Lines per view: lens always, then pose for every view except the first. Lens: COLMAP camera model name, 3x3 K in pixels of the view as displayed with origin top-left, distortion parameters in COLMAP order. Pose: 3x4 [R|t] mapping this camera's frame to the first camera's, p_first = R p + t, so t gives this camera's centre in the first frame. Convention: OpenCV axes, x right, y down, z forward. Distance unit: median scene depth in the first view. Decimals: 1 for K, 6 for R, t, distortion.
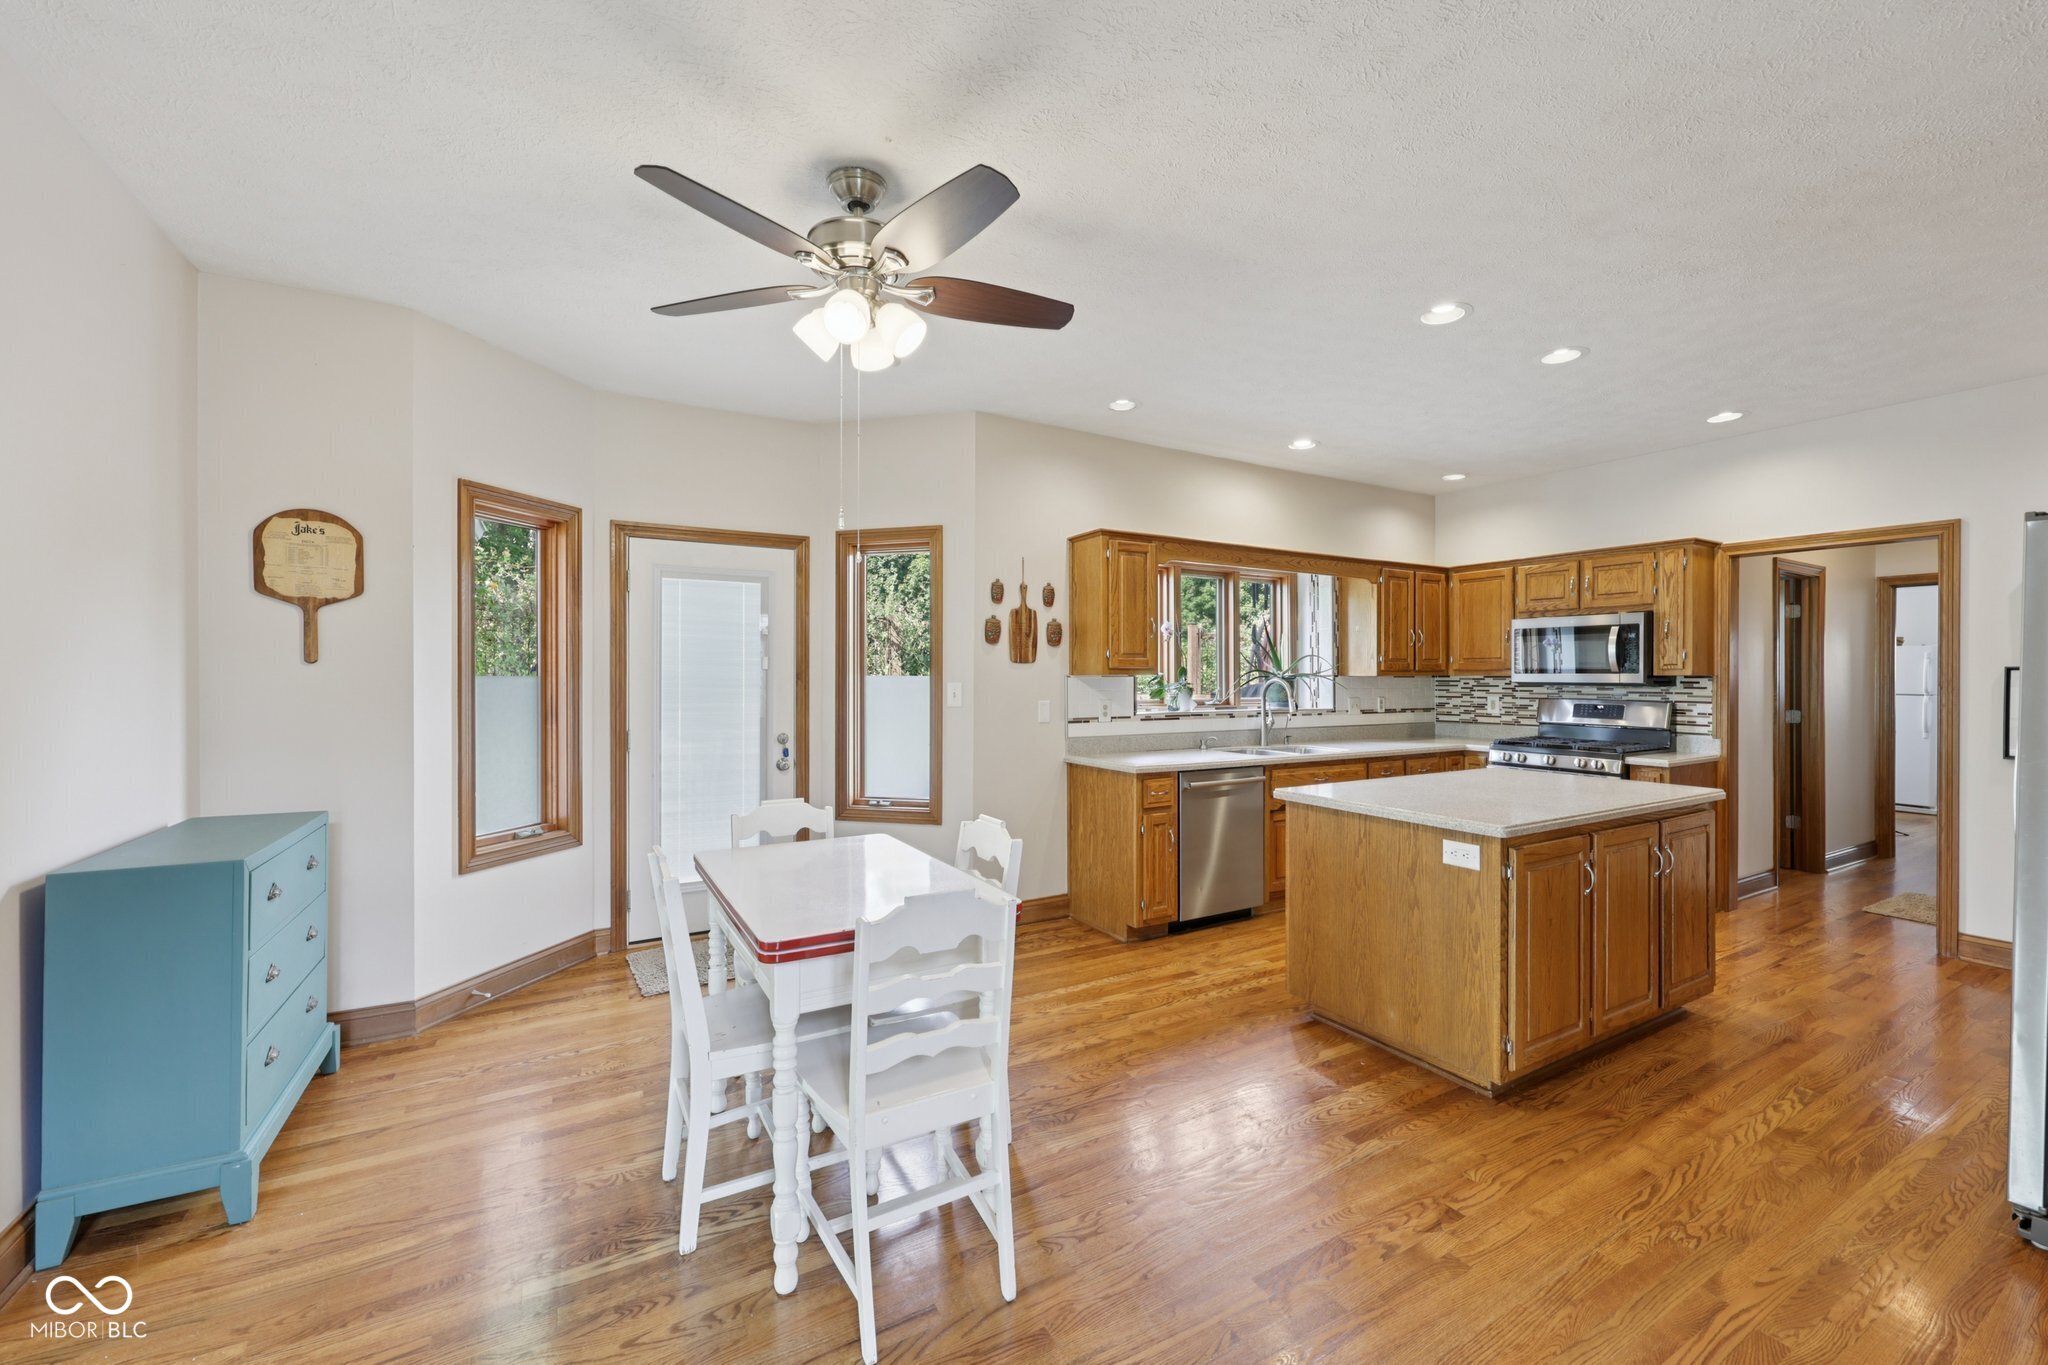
lens RADIAL K [[828.5, 0, 1026.4], [0, 828.5, 675.3], [0, 0, 1]] dist [-0.000593, 0.000030]
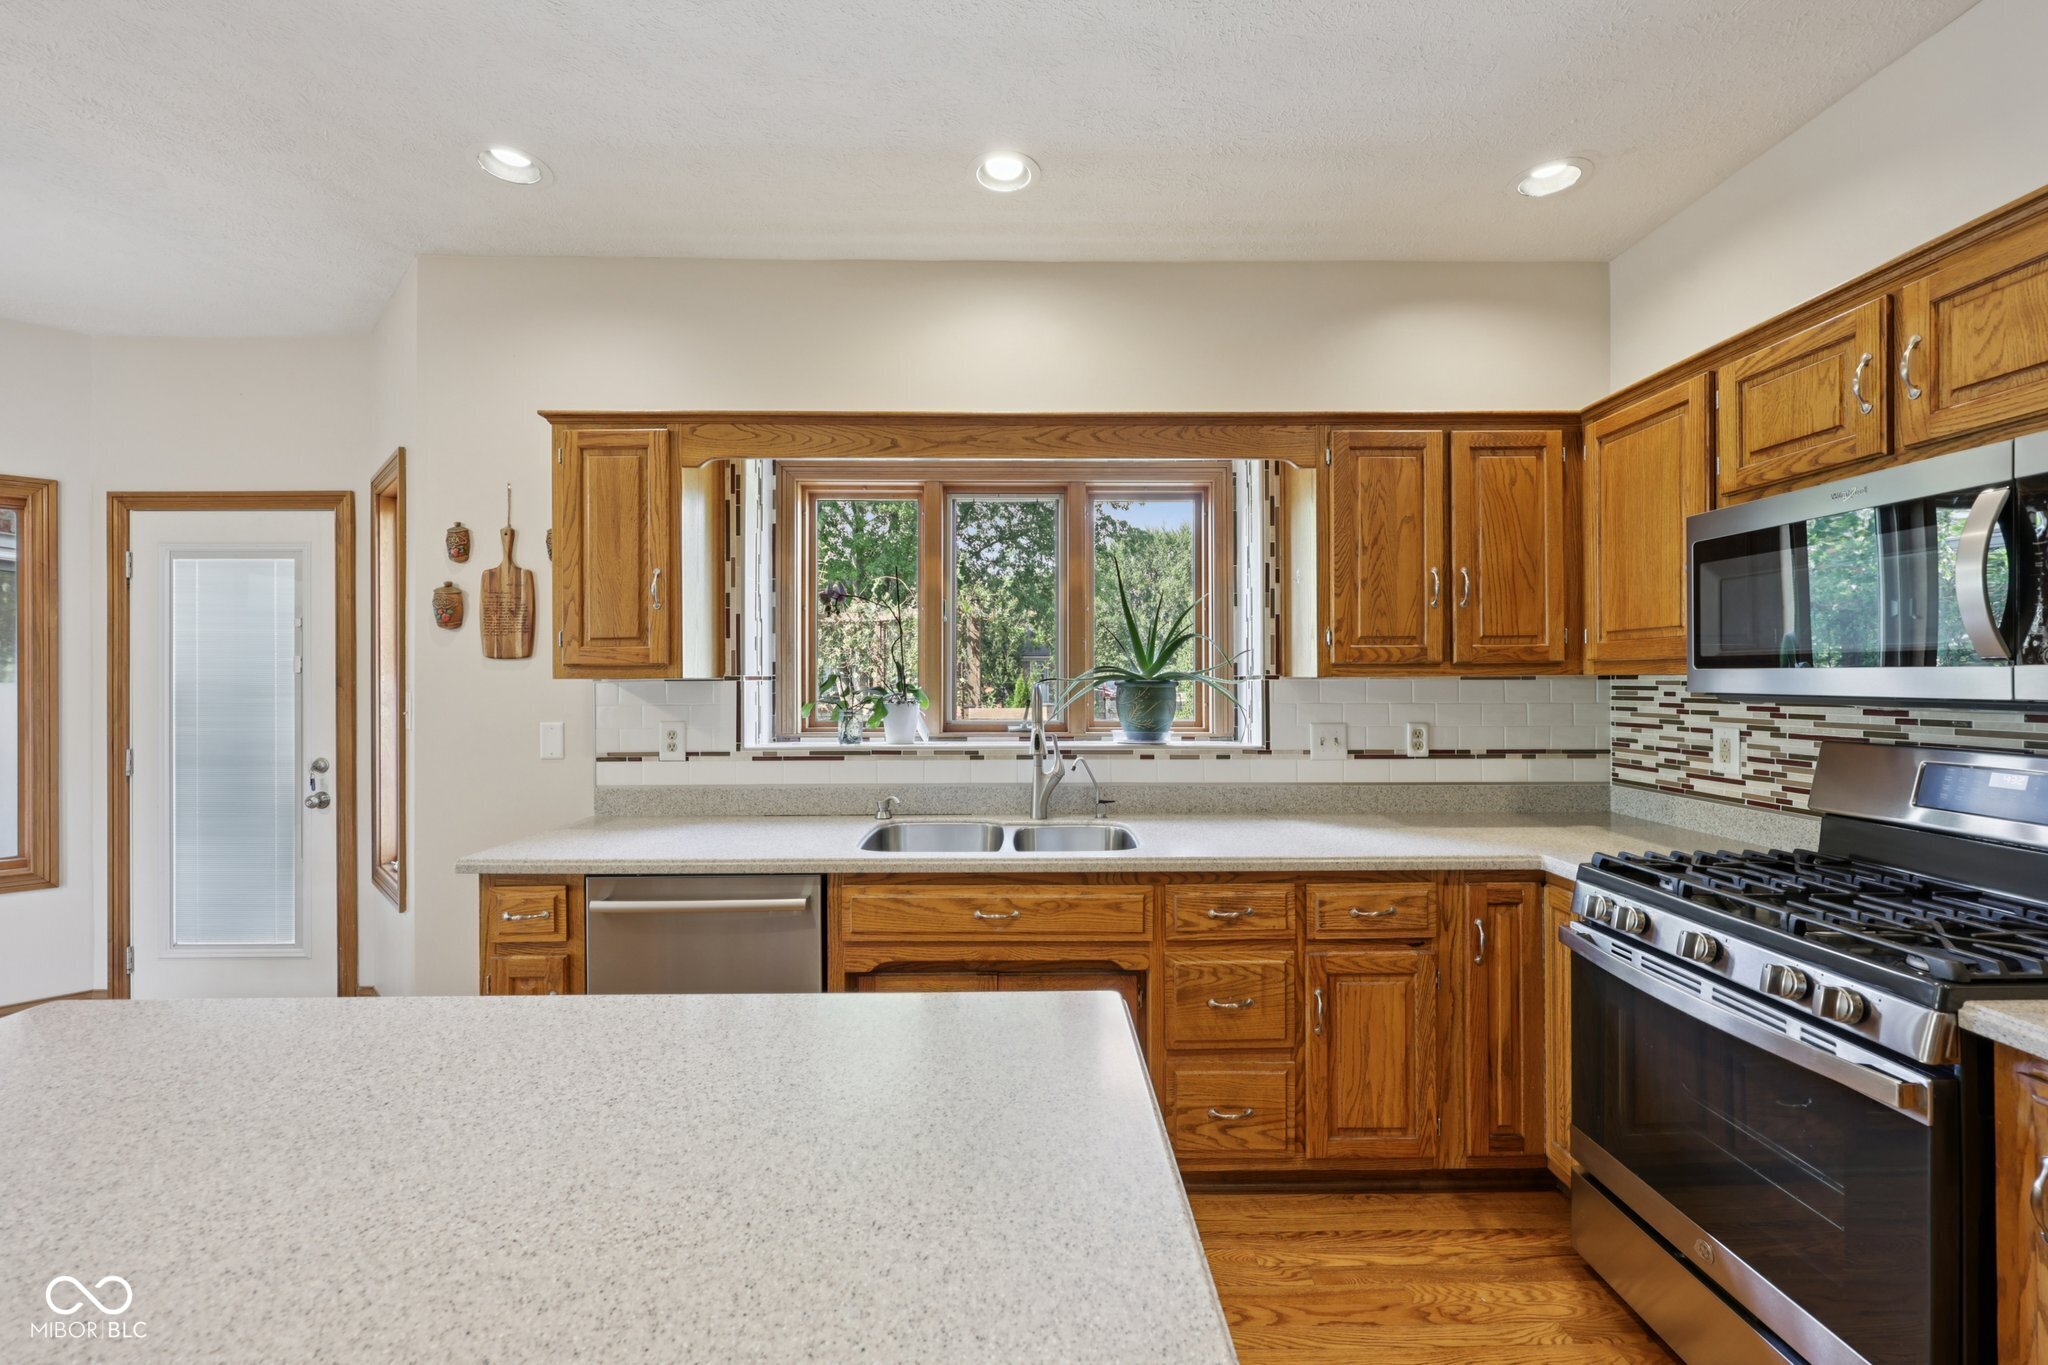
lens RADIAL K [[828.5, 0, 1029.4], [0, 828.5, 676.7], [0, 0, 1]] dist [-0.000593, 0.000030]
pose [[0.869158, -0.004971, -0.494510, 0.588016], [0.004660, 0.999987, -0.001861, 0.000821], [0.494513, -0.000687, 0.869170, 0.628999]]
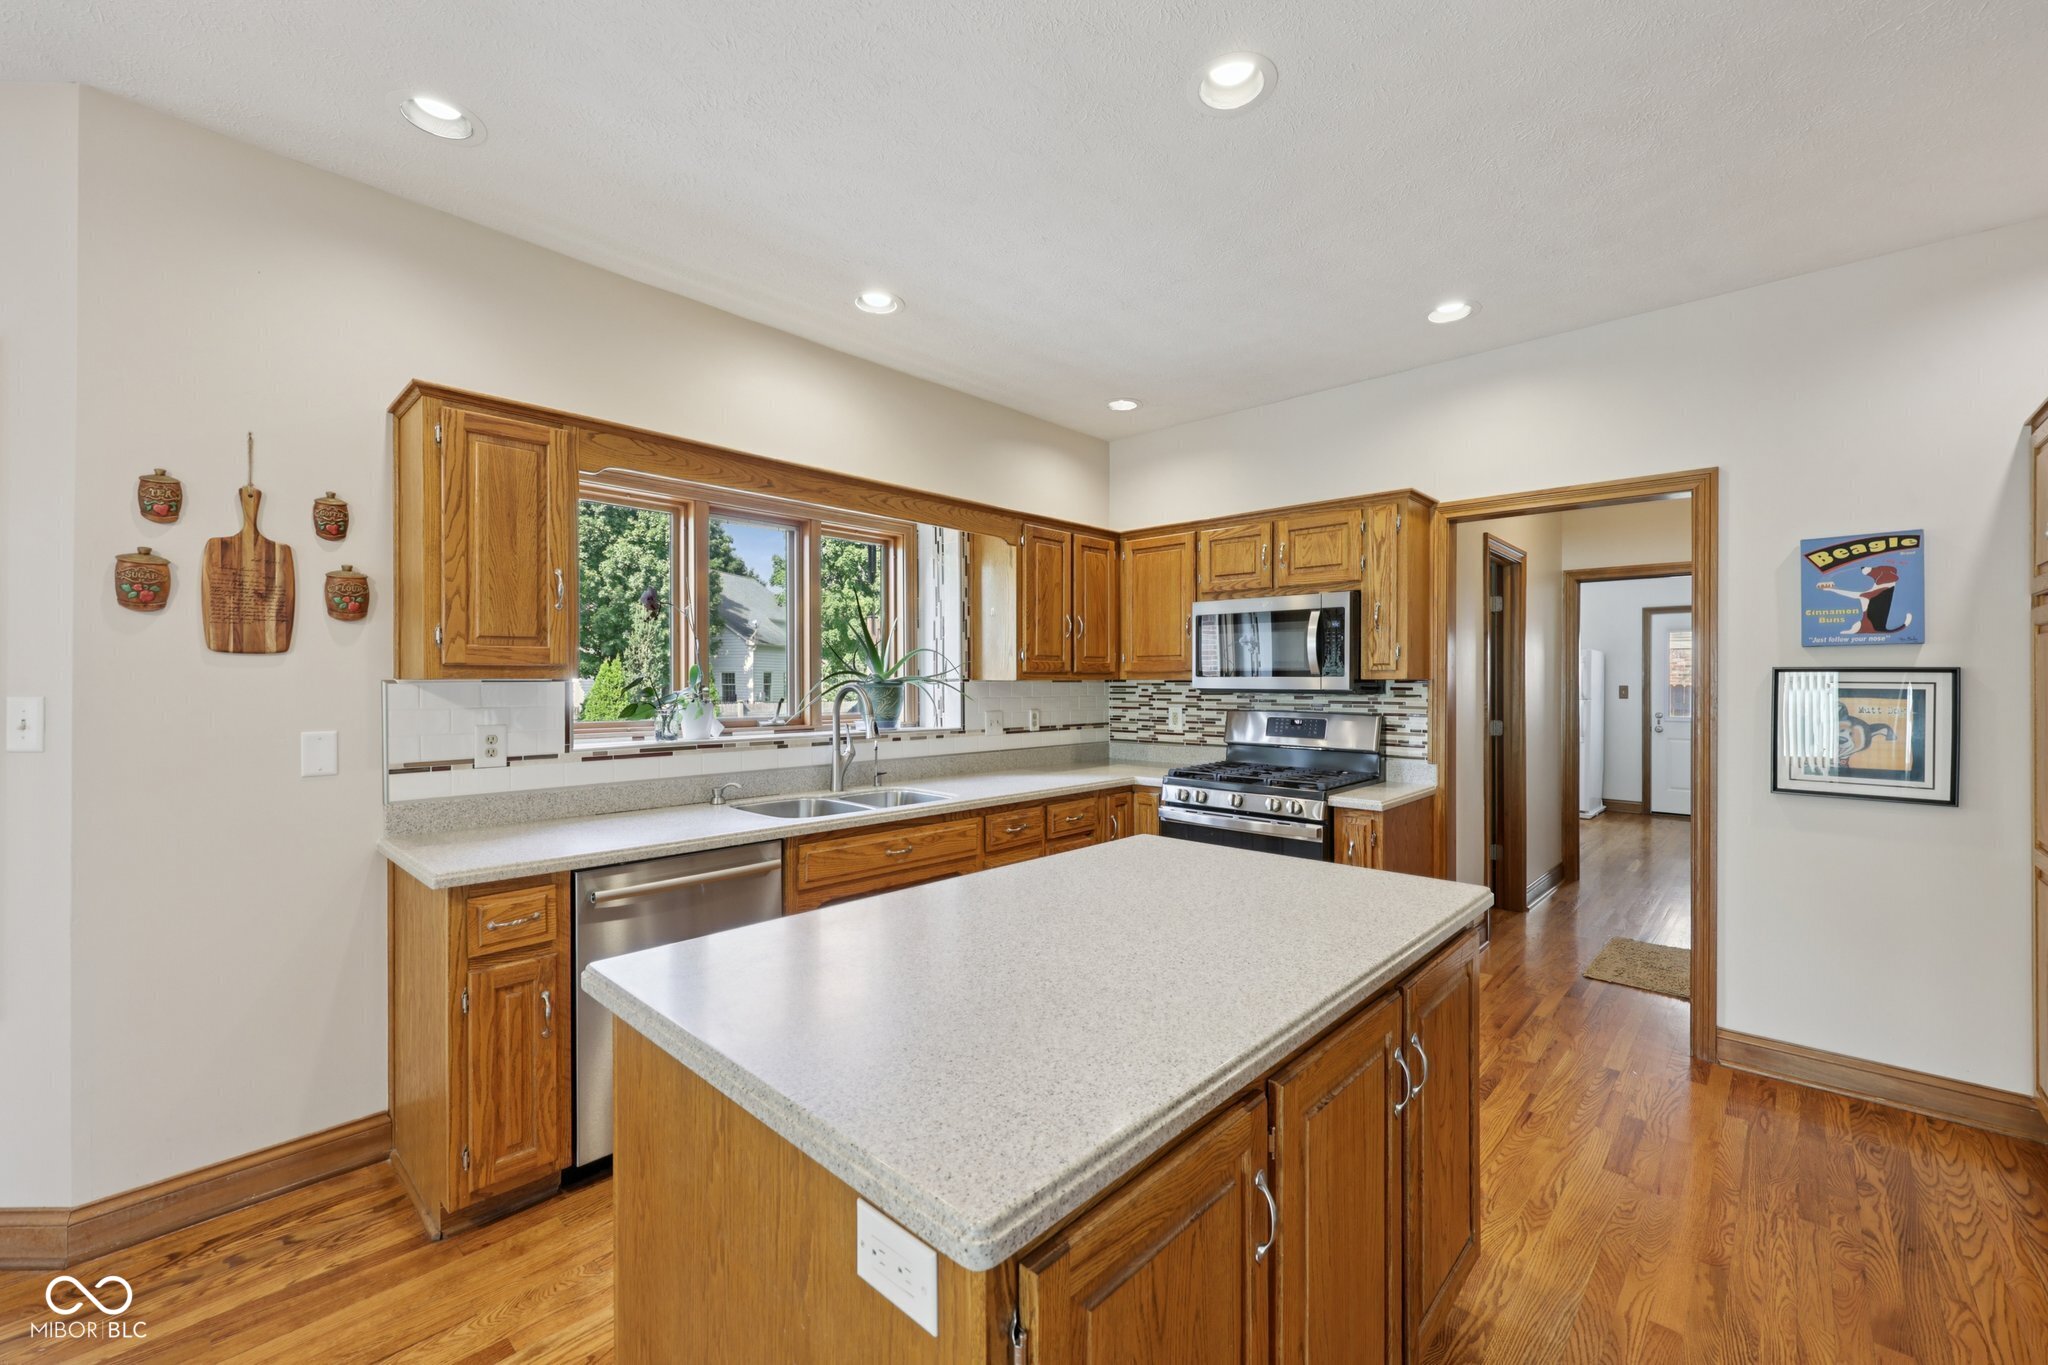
lens RADIAL K [[828.5, 0, 1030.6], [0, 828.5, 681.5], [0, 0, 1]] dist [-0.000593, 0.000030]
pose [[0.957423, -0.001205, 0.288688, 0.272962], [0.000709, 0.999998, 0.001820, 0.000694], [-0.288690, -0.001537, 0.957422, 0.392393]]
